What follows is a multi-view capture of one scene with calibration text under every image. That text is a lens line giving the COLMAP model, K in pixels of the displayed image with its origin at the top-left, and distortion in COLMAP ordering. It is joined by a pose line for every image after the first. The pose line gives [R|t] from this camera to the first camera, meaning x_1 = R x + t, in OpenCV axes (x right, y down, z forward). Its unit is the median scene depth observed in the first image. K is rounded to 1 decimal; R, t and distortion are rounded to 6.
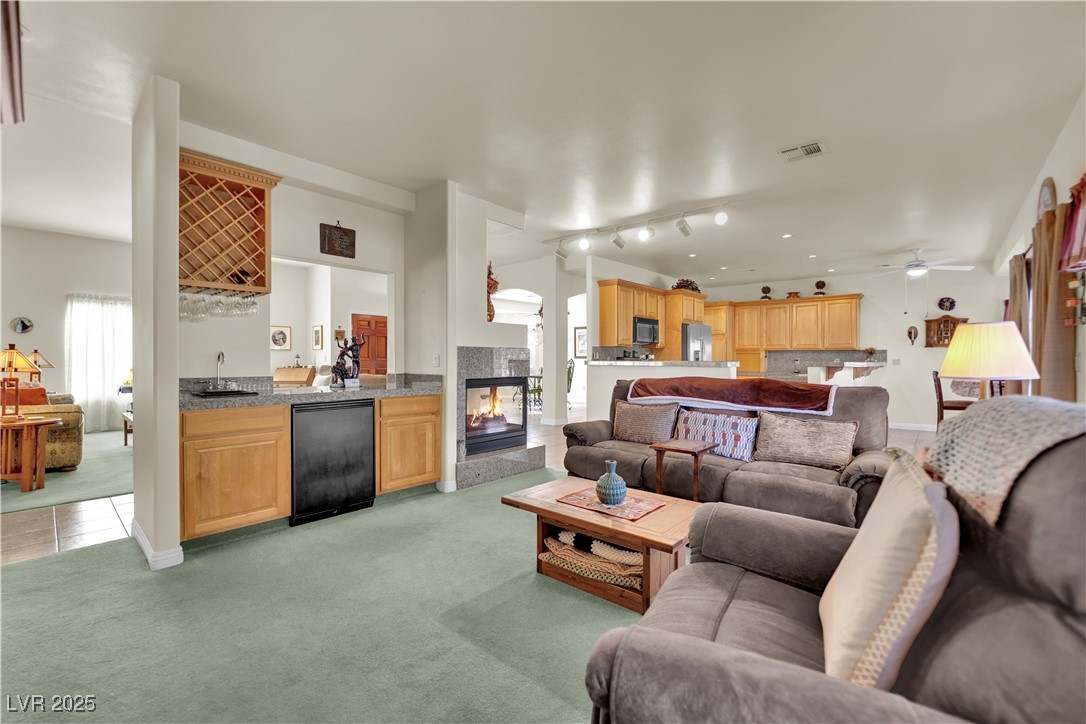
lens RADIAL K [[451.6, 0, 544.5], [0, 451.6, 364.7], [0, 0, 1]] dist [-0.018680, 0.000854]
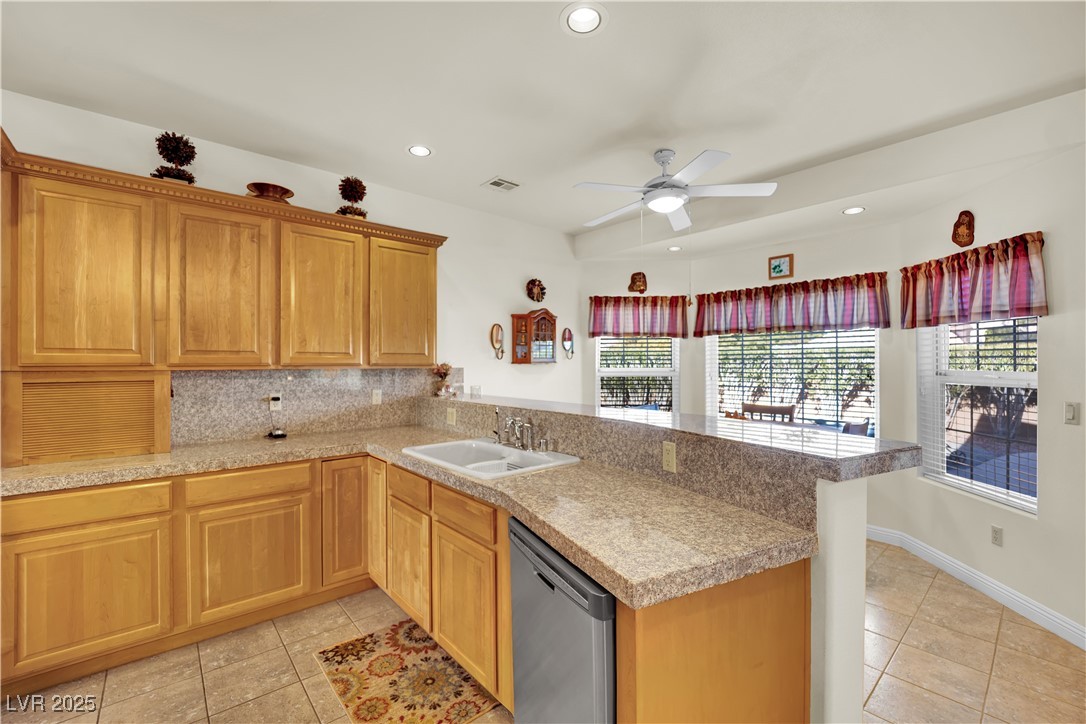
lens RADIAL K [[451.6, 0, 533.6], [0, 451.6, 365.8], [0, 0, 1]] dist [-0.018680, 0.000854]
pose [[0.111971, -0.012559, 0.993632, 0.277342], [0.010231, 0.999882, 0.011485, -0.039358], [-0.993659, 0.008880, 0.112086, 0.843848]]
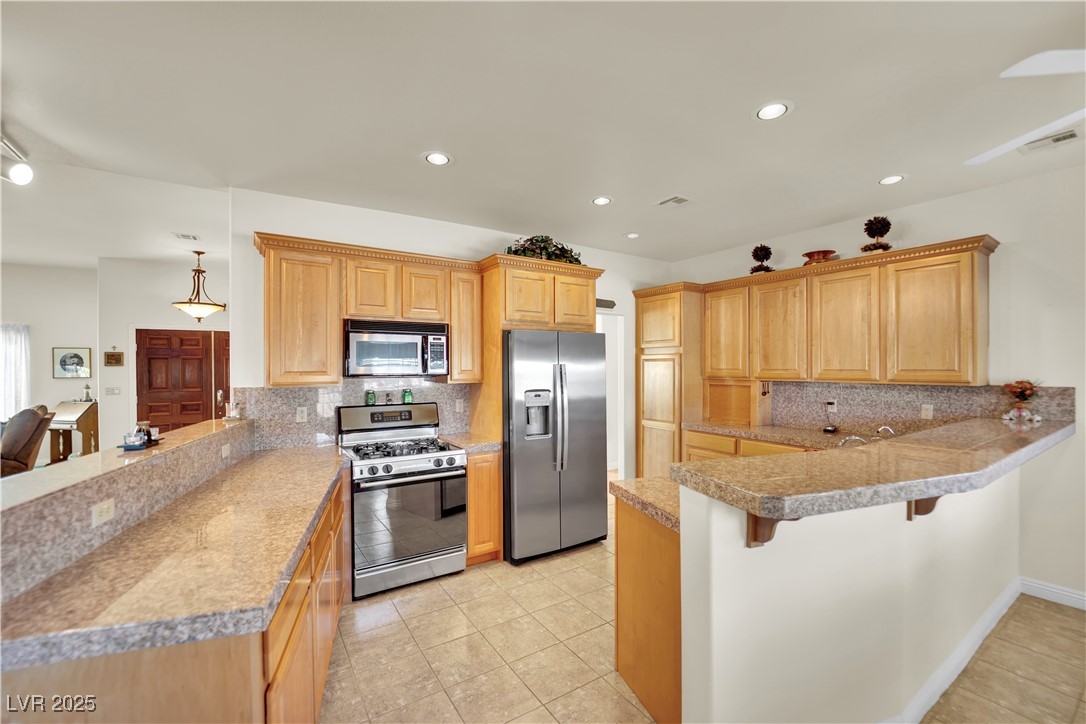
lens RADIAL K [[451.6, 0, 542.5], [0, 451.6, 365.7], [0, 0, 1]] dist [-0.018680, 0.000854]
pose [[0.968957, -0.009207, -0.247058, 0.430052], [0.005647, 0.999870, -0.015117, -0.046265], [0.247165, 0.013252, 0.968883, 0.539522]]
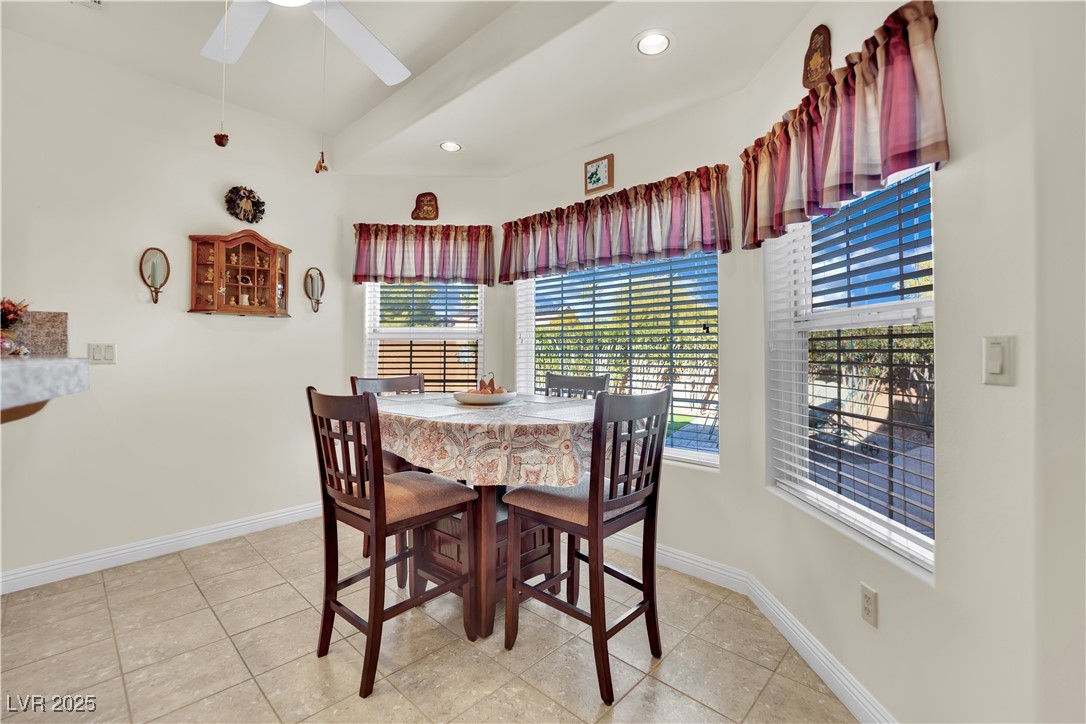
lens RADIAL K [[451.6, 0, 536.9], [0, 451.6, 348.8], [0, 0, 1]] dist [-0.018680, 0.000854]
pose [[0.020402, 0.007386, 0.999765, 0.465886], [0.006137, 0.999953, -0.007513, -0.005071], [-0.999773, 0.006289, 0.020355, 0.663244]]
